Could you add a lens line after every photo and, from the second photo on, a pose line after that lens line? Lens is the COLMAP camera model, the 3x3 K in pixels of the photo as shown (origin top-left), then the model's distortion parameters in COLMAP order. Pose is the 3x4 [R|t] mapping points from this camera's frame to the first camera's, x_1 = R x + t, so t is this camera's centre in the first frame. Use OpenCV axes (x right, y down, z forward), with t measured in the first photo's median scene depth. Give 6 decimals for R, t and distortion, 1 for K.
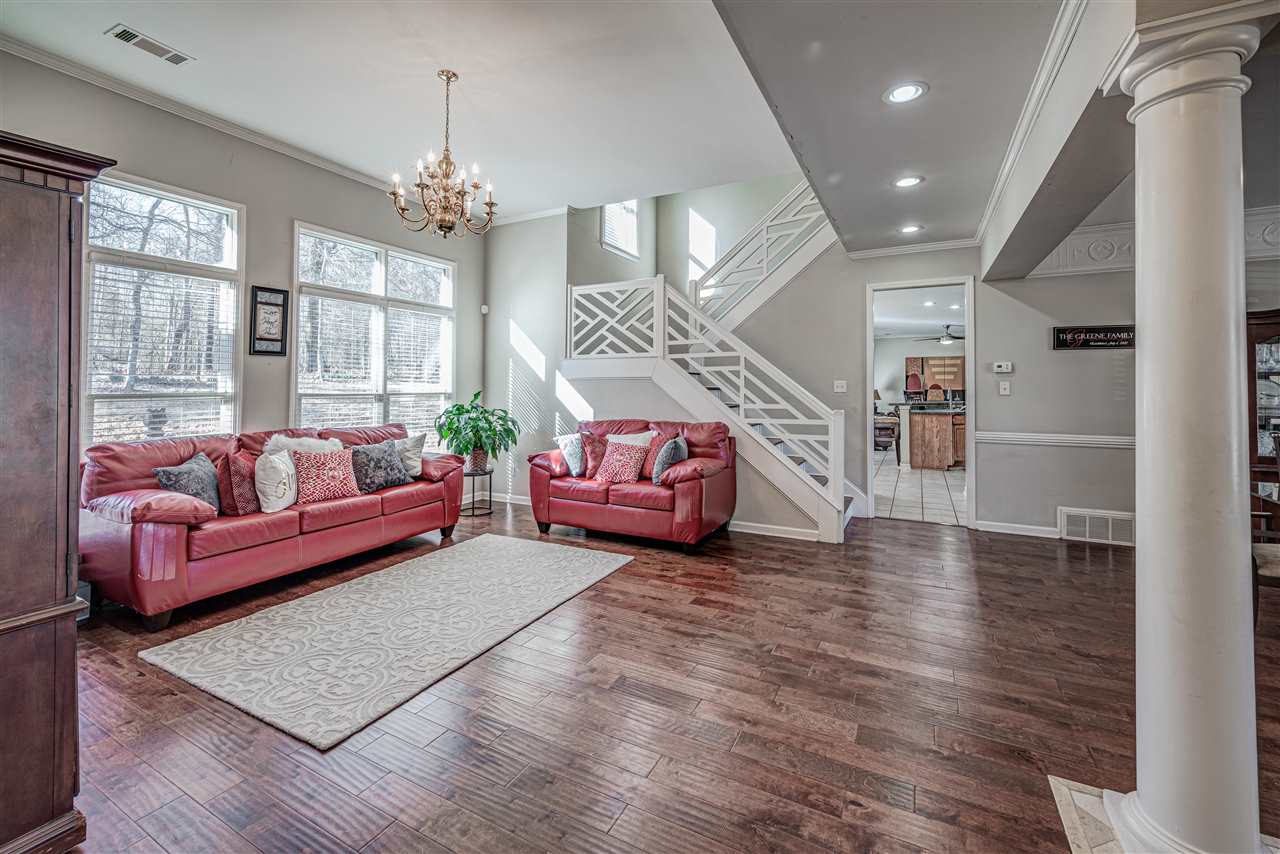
lens RADIAL K [[526.9, 0, 642.7], [0, 526.9, 385.4], [0, 0, 1]] dist [-0.001147, -0.000023]
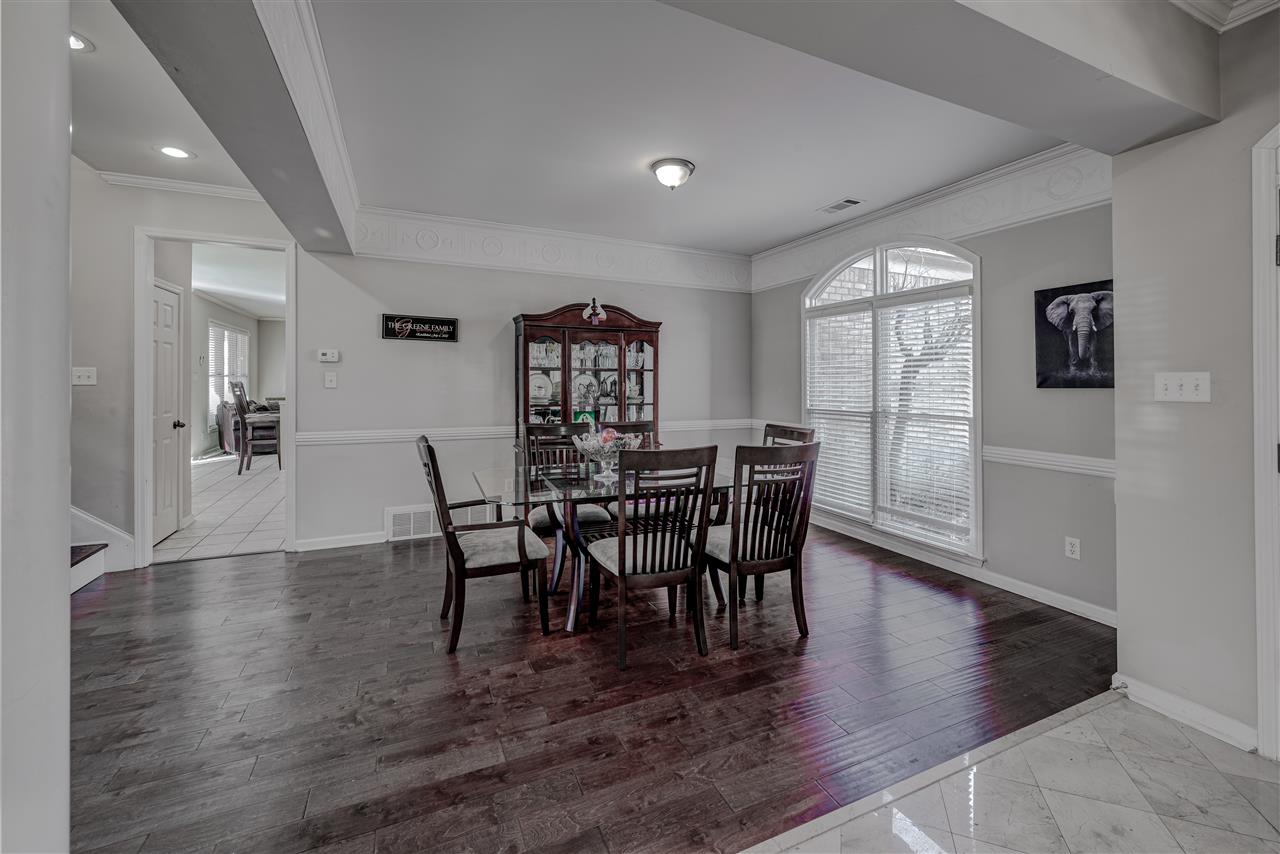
lens RADIAL K [[526.9, 0, 644.6], [0, 526.9, 382.7], [0, 0, 1]] dist [-0.001147, -0.000023]
pose [[0.619275, -0.000432, 0.785174, 0.347918], [-0.010824, 0.999900, 0.009087, -0.003859], [-0.785100, -0.014126, 0.619209, 0.069815]]
